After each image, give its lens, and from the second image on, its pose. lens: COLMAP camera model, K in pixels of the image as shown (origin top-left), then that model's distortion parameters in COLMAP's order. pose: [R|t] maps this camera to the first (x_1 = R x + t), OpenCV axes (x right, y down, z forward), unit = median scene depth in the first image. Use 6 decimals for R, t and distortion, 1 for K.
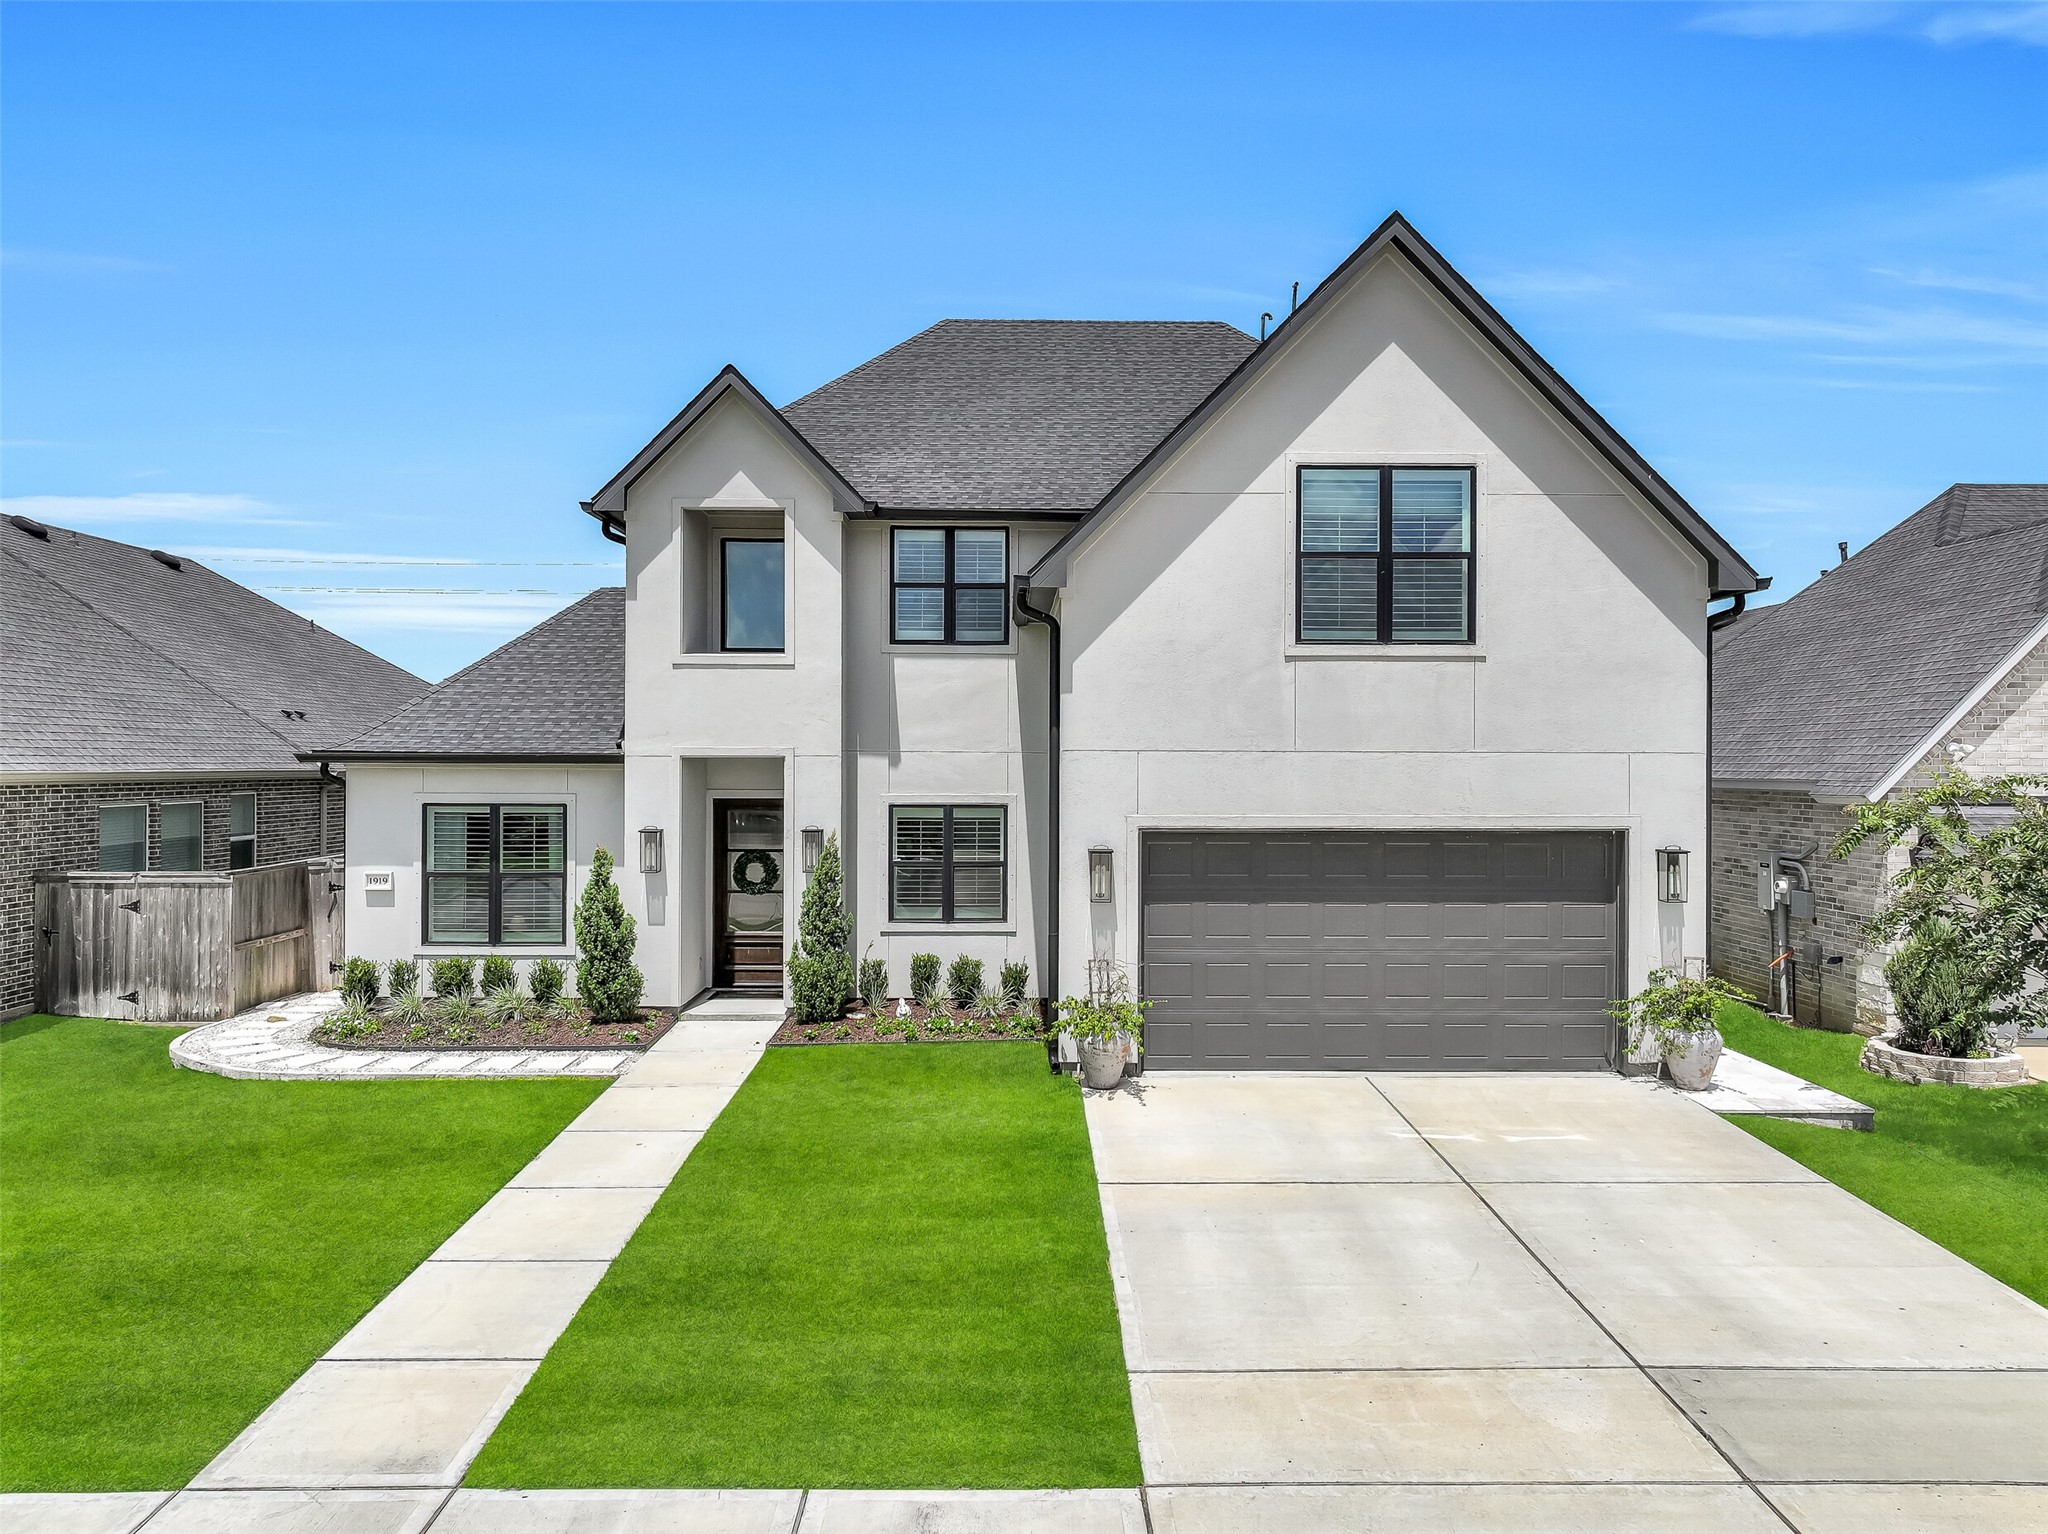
lens RADIAL K [[1435.2, 0, 1024.0], [0, 1435.2, 767.0], [0, 0, 1]] dist [0.004584, 0.002905]
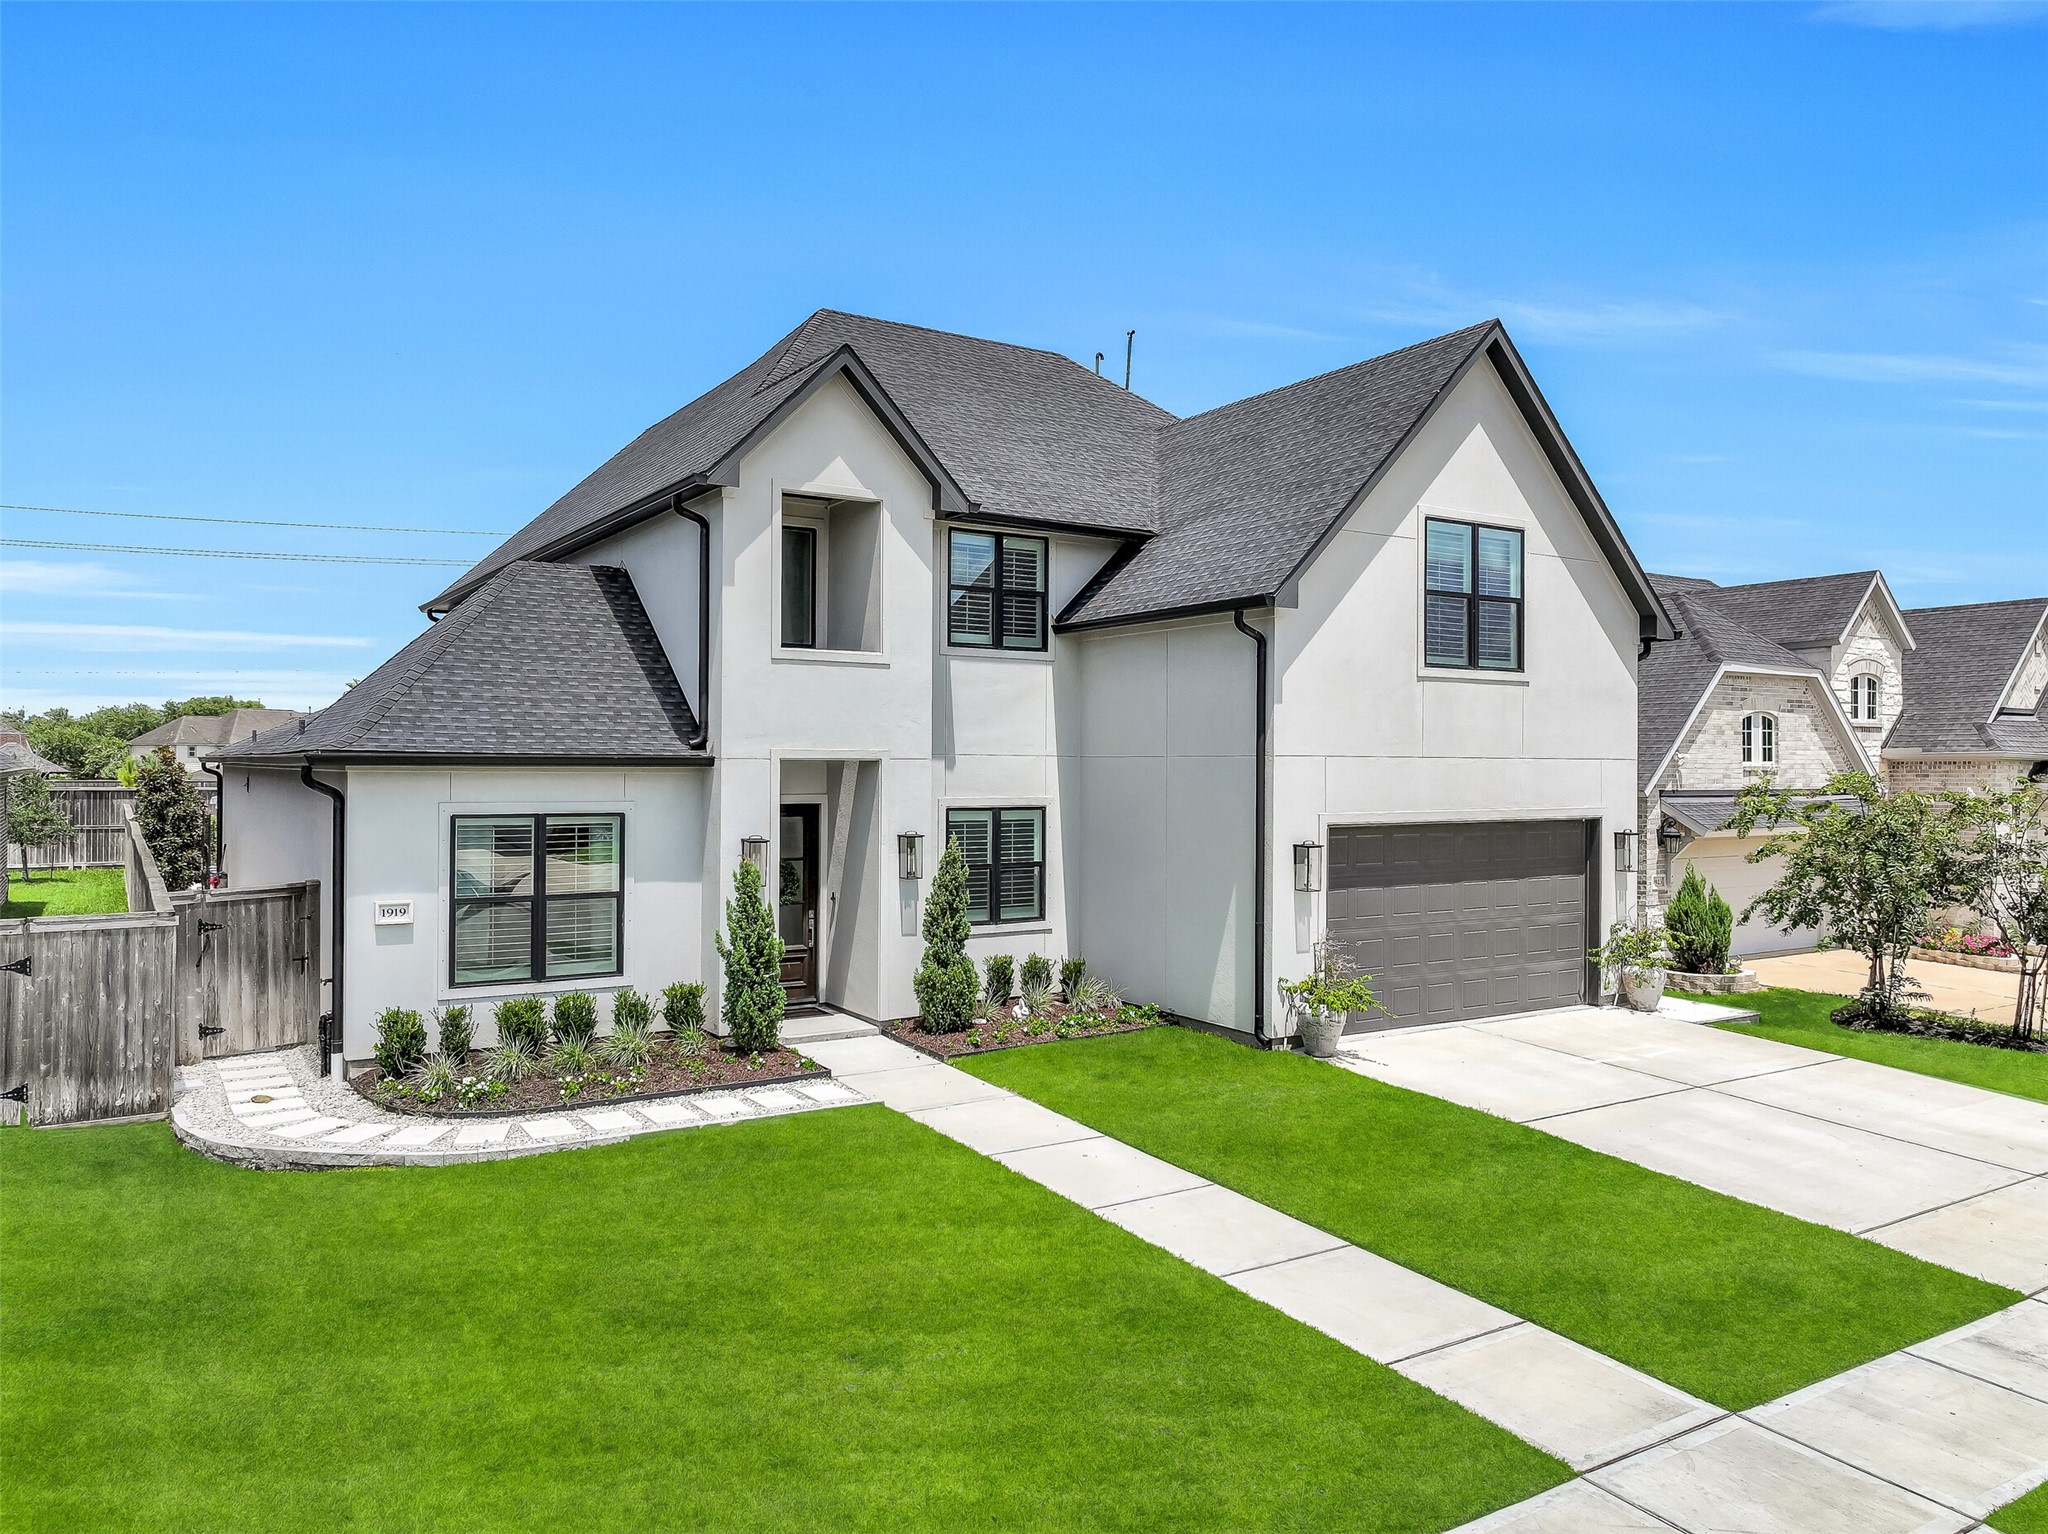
lens RADIAL K [[1435.2, 0, 1024.0], [0, 1435.2, 767.0], [0, 0, 1]] dist [0.004584, 0.002905]
pose [[0.851215, 0.000125, 0.524817, -0.592463], [-0.000053, 1.000000, -0.000152, -0.002138], [-0.524817, 0.000102, 0.851215, 0.134642]]
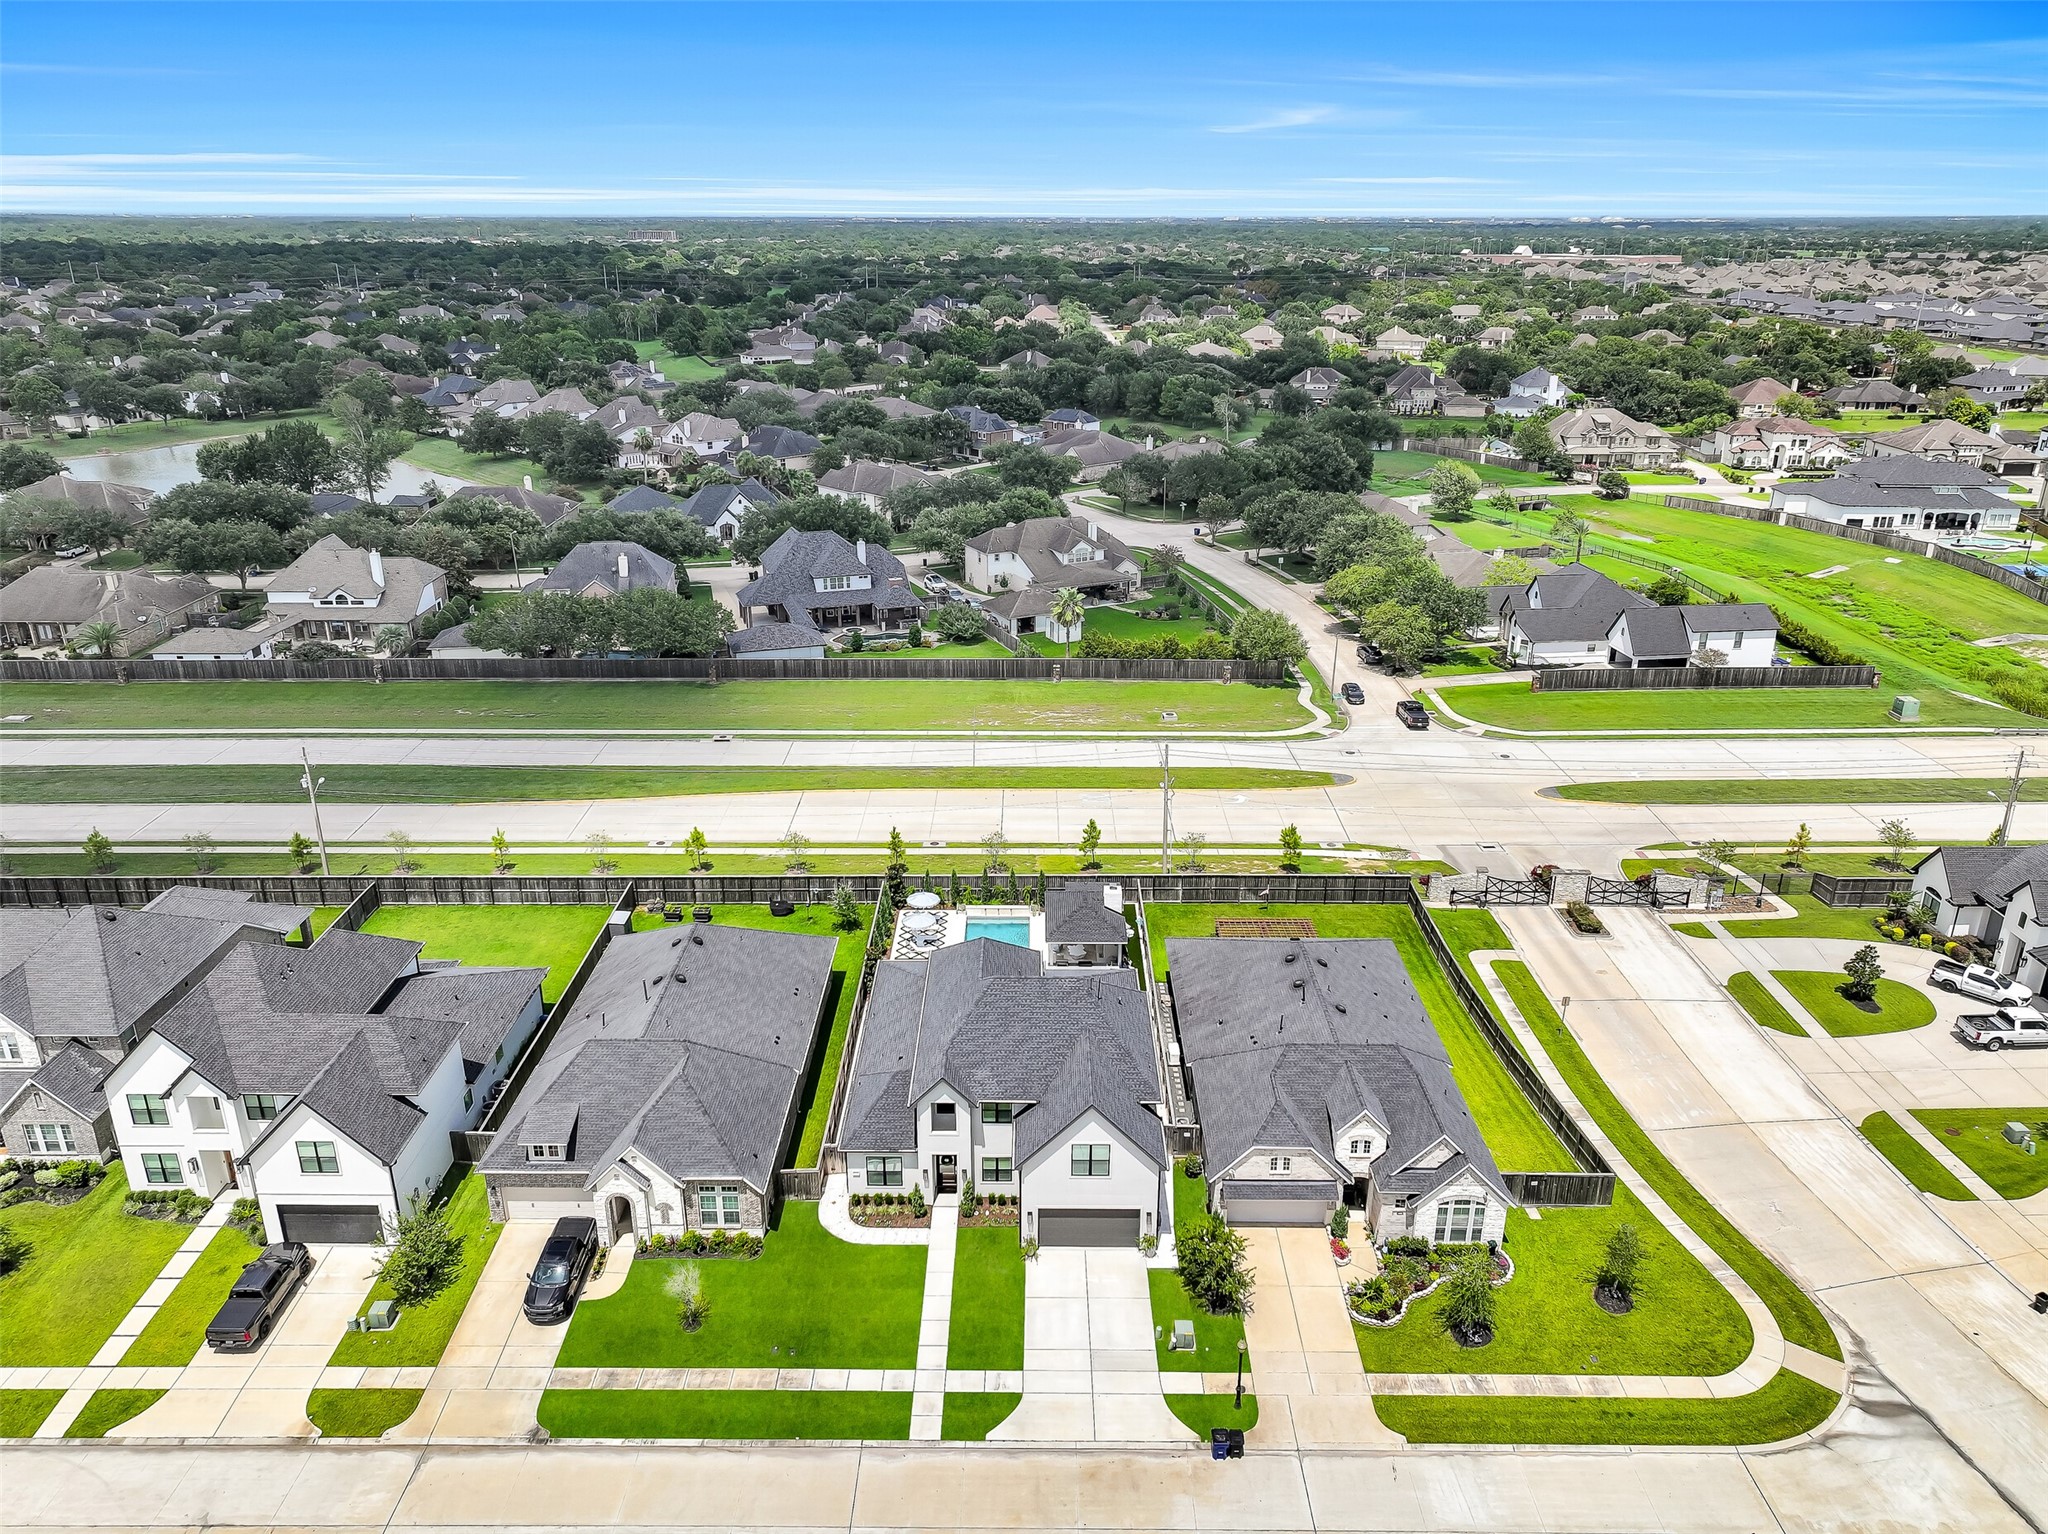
lens RADIAL K [[1435.2, 0, 1024.0], [0, 1435.2, 767.0], [0, 0, 1]] dist [0.004584, 0.002905]
pose [[0.999780, 0.004487, -0.020477, 0.102859], [0.003017, 0.935854, 0.352375, -2.504482], [0.020744, -0.352360, 0.935635, -2.457070]]
